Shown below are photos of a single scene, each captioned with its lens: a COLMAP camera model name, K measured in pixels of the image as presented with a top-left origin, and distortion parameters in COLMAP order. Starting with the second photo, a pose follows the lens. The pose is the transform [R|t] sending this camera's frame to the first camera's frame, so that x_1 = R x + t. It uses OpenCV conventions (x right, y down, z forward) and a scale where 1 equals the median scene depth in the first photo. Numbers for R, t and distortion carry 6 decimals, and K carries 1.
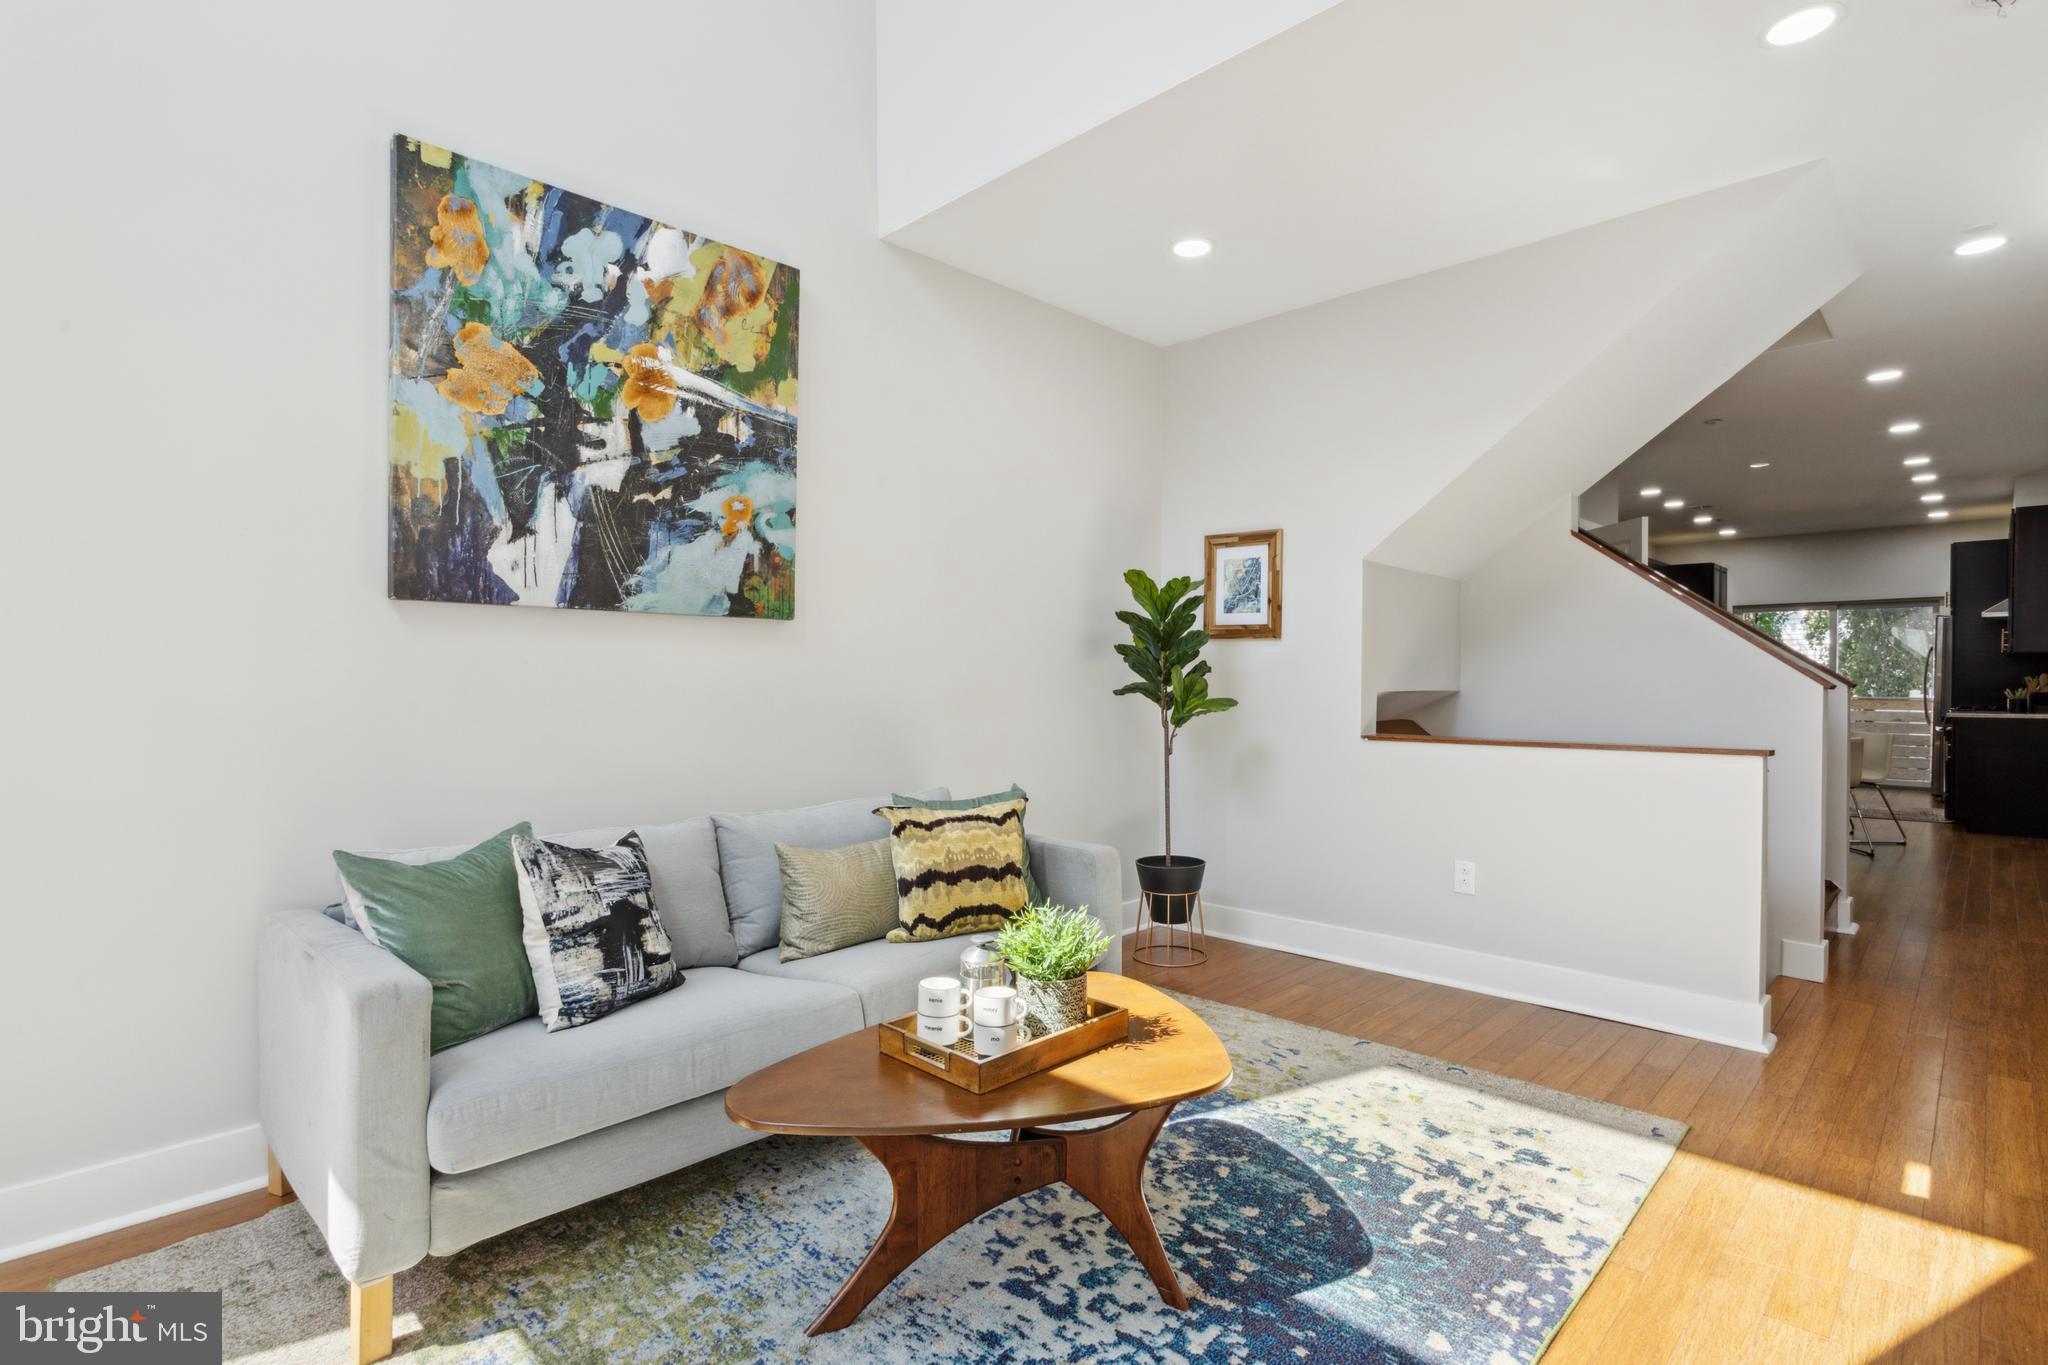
lens RADIAL K [[993.7, 0, 1053.7], [0, 993.7, 679.3], [0, 0, 1]] dist [-0.002707, 0.000920]
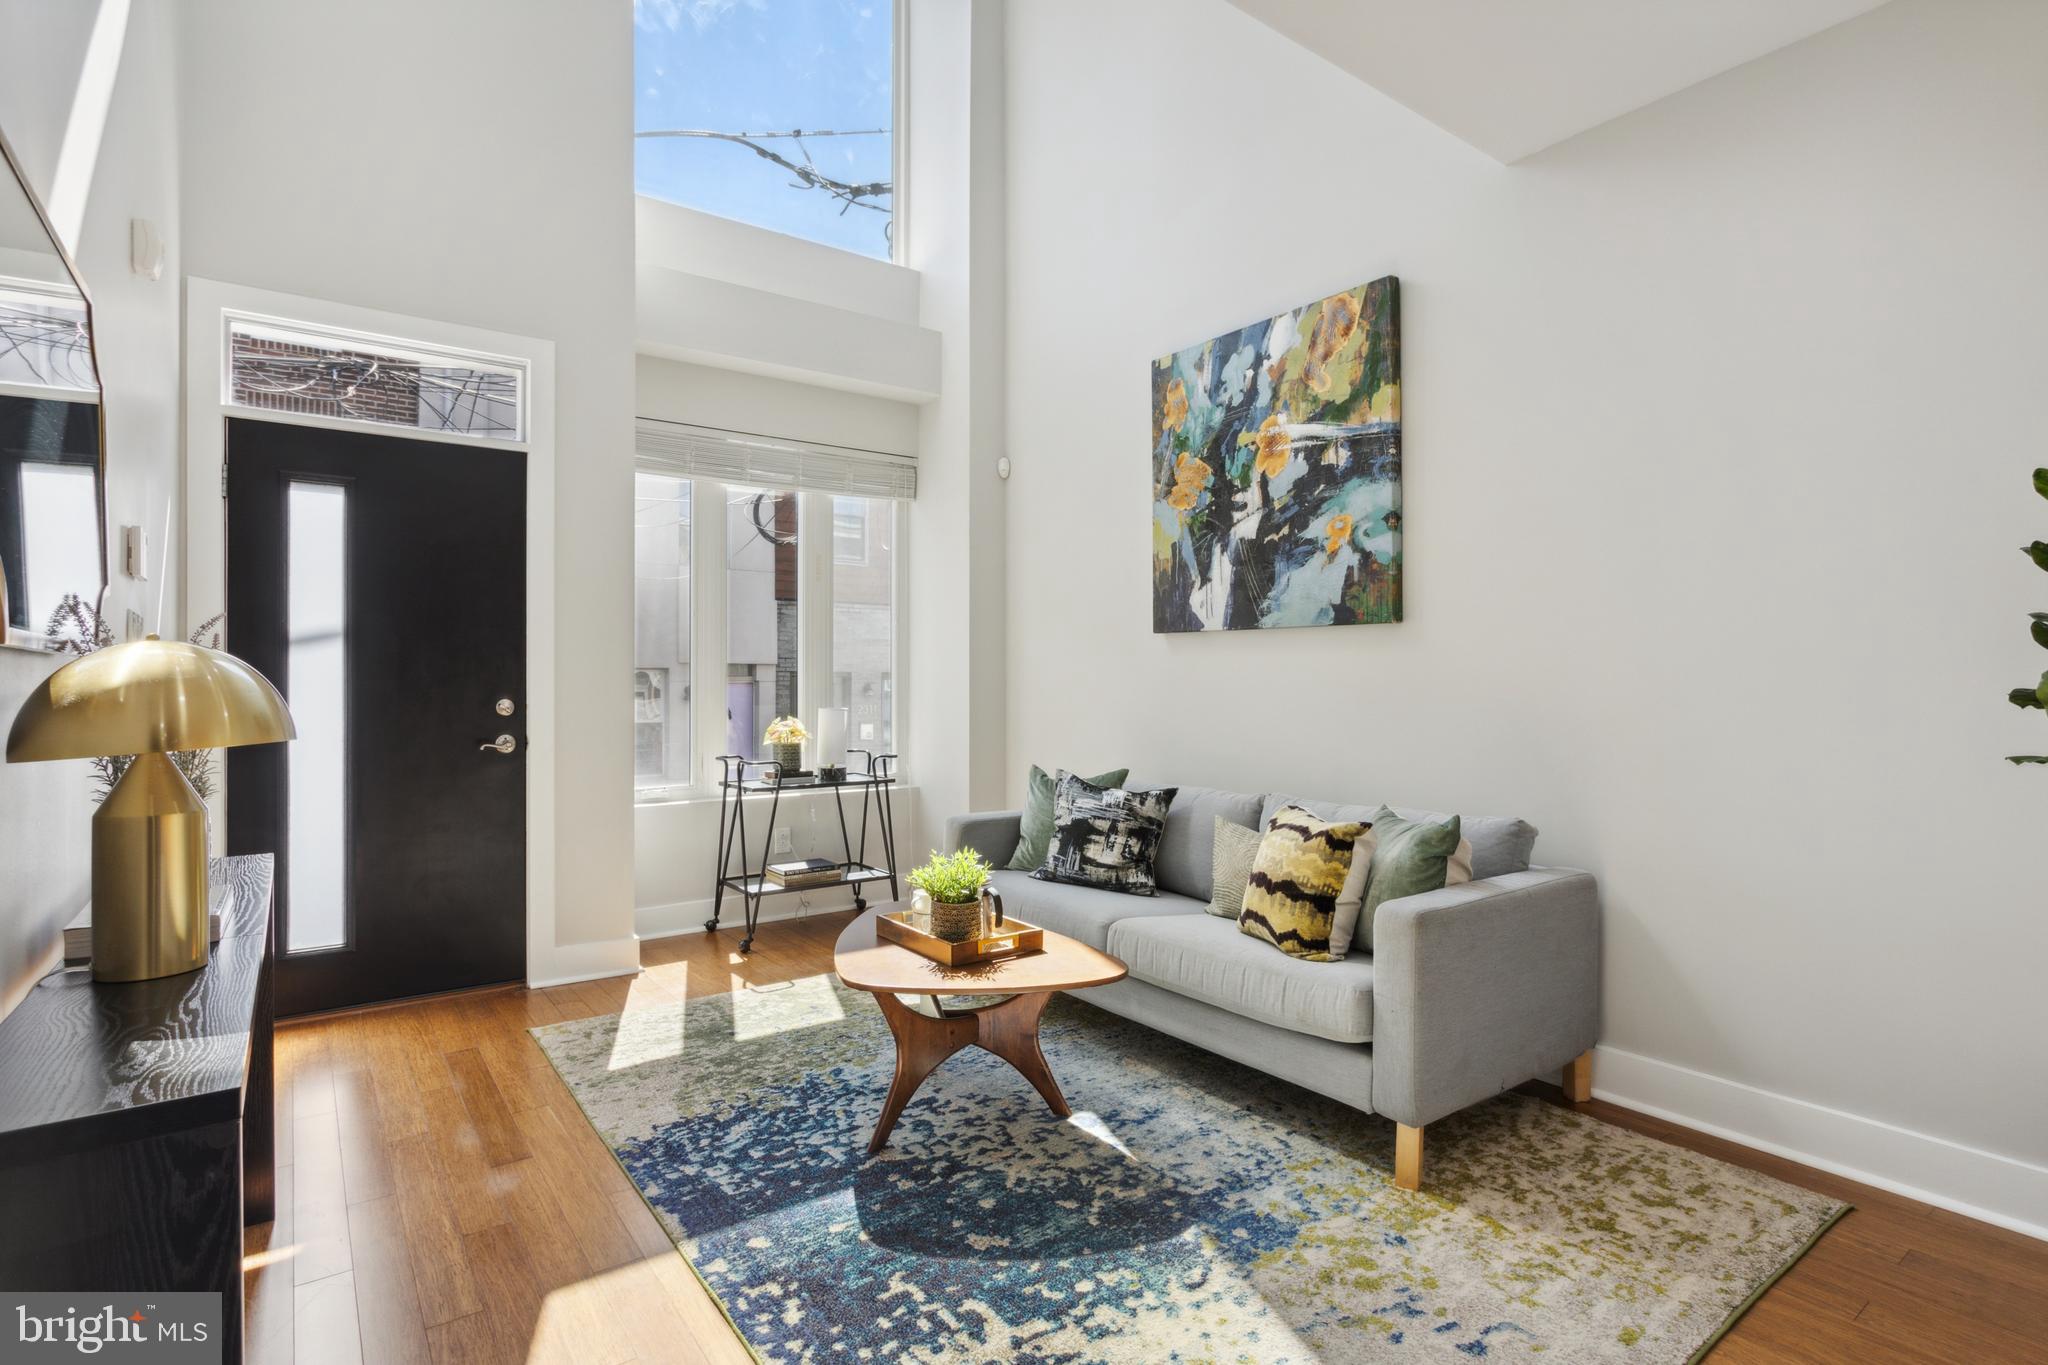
lens RADIAL K [[1014.3, 0, 1027.5], [0, 1014.3, 670.8], [0, 0, 1]] dist [-0.022961, 0.019796]
pose [[-0.171535, -0.005272, -0.985164, 0.987731], [-0.000637, 0.999986, -0.005241, -0.006639], [0.985178, -0.000272, -0.171536, 0.987362]]
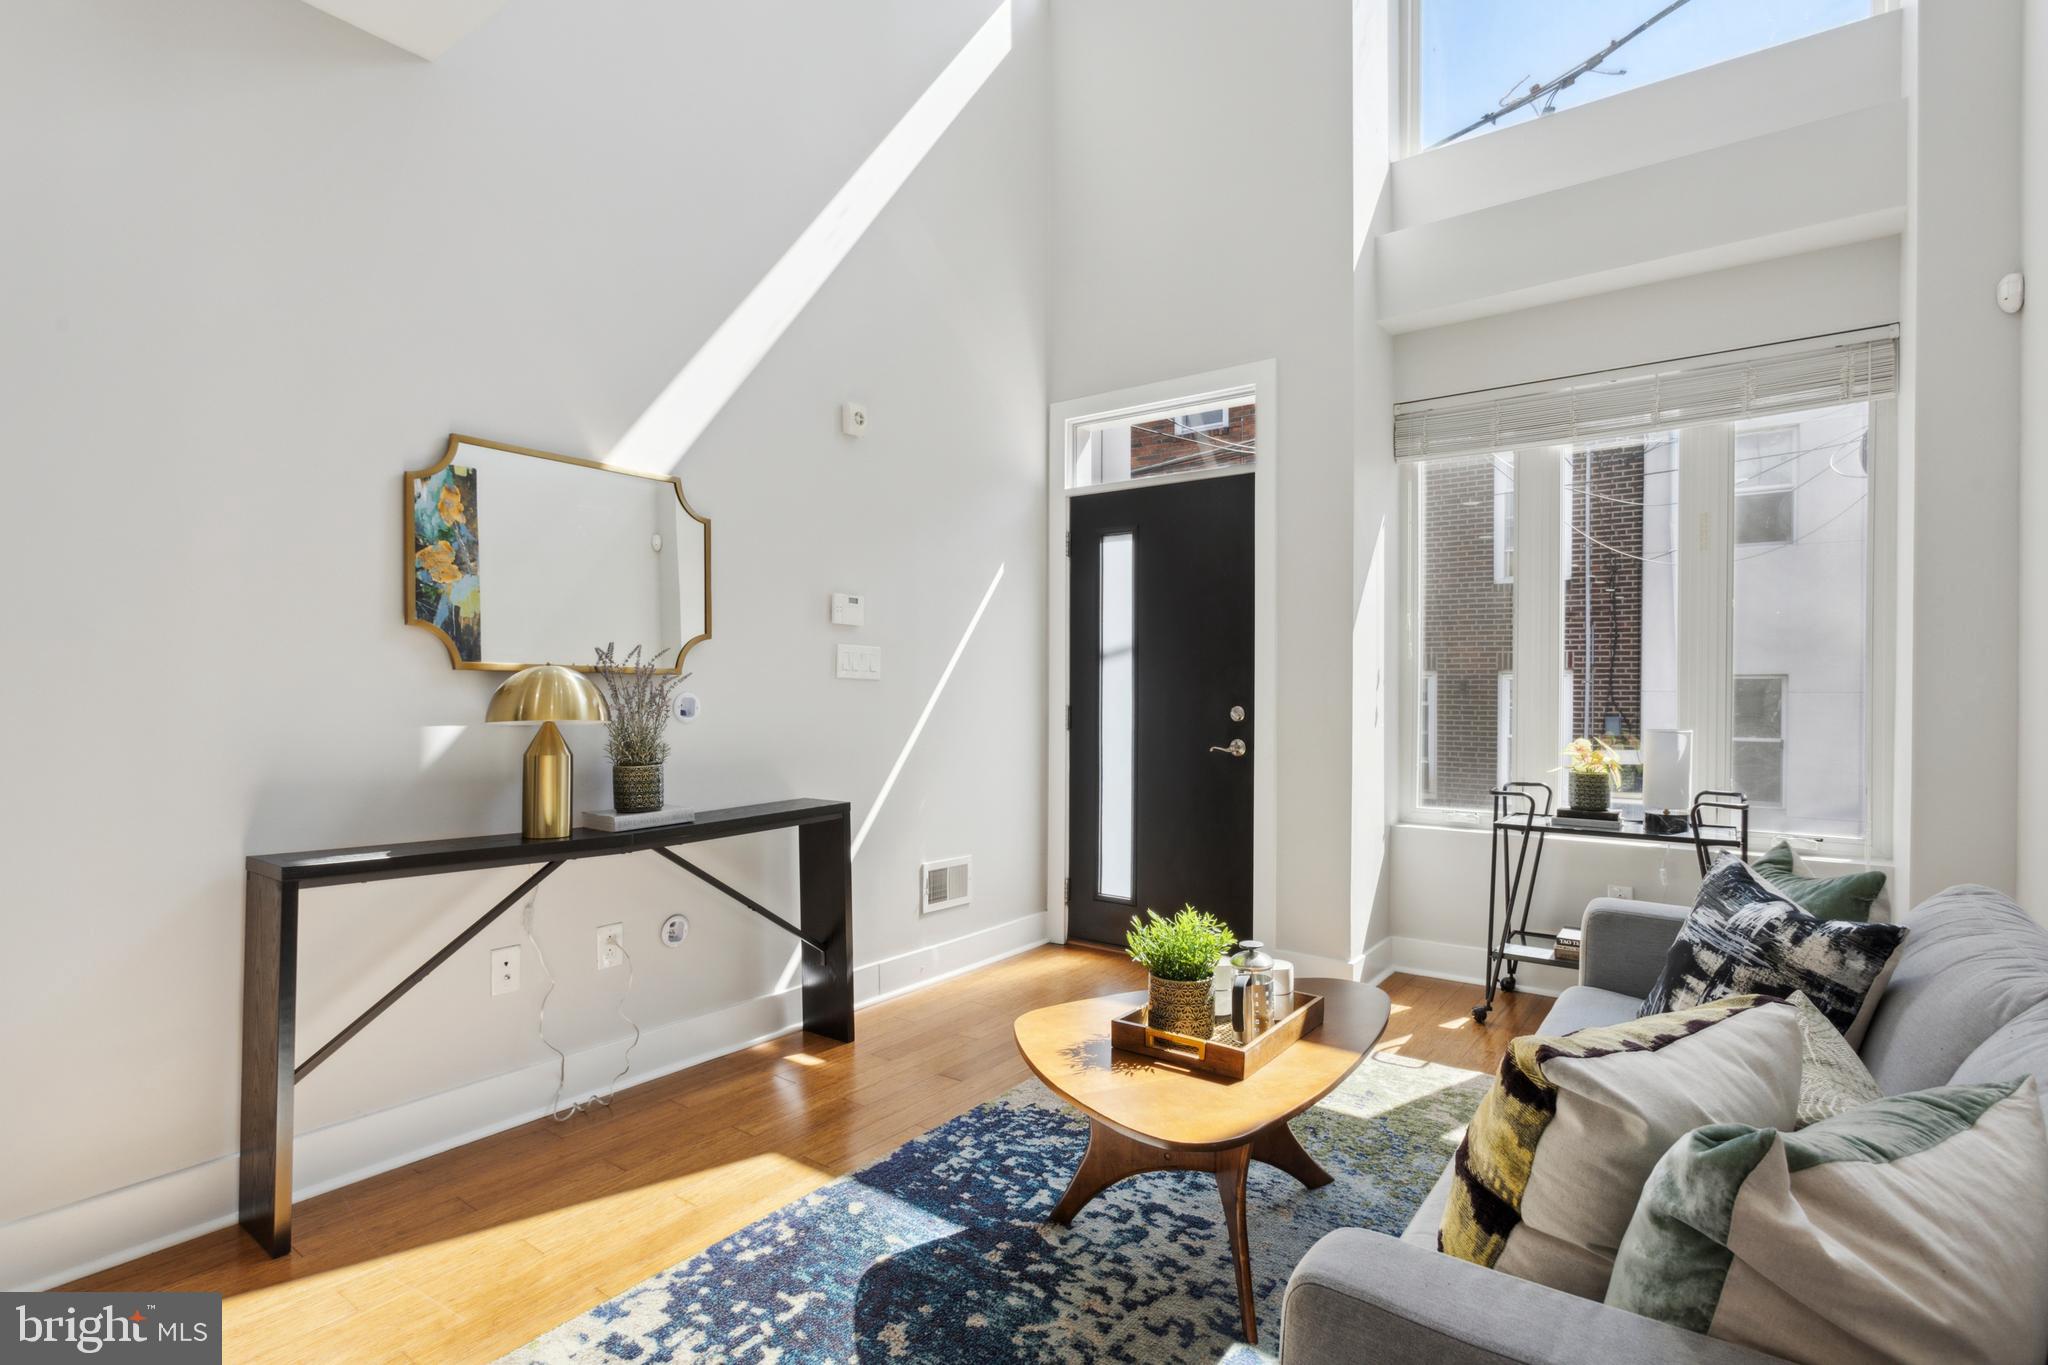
lens RADIAL K [[1005.7, 0, 1039.1], [0, 1005.7, 695.8], [0, 0, 1]] dist [-0.029527, 0.018133]
pose [[-0.992306, 0.000170, -0.123806, 0.202779], [-0.000936, 0.999960, 0.008872, -0.002886], [0.123803, 0.008919, -0.992267, 1.492279]]
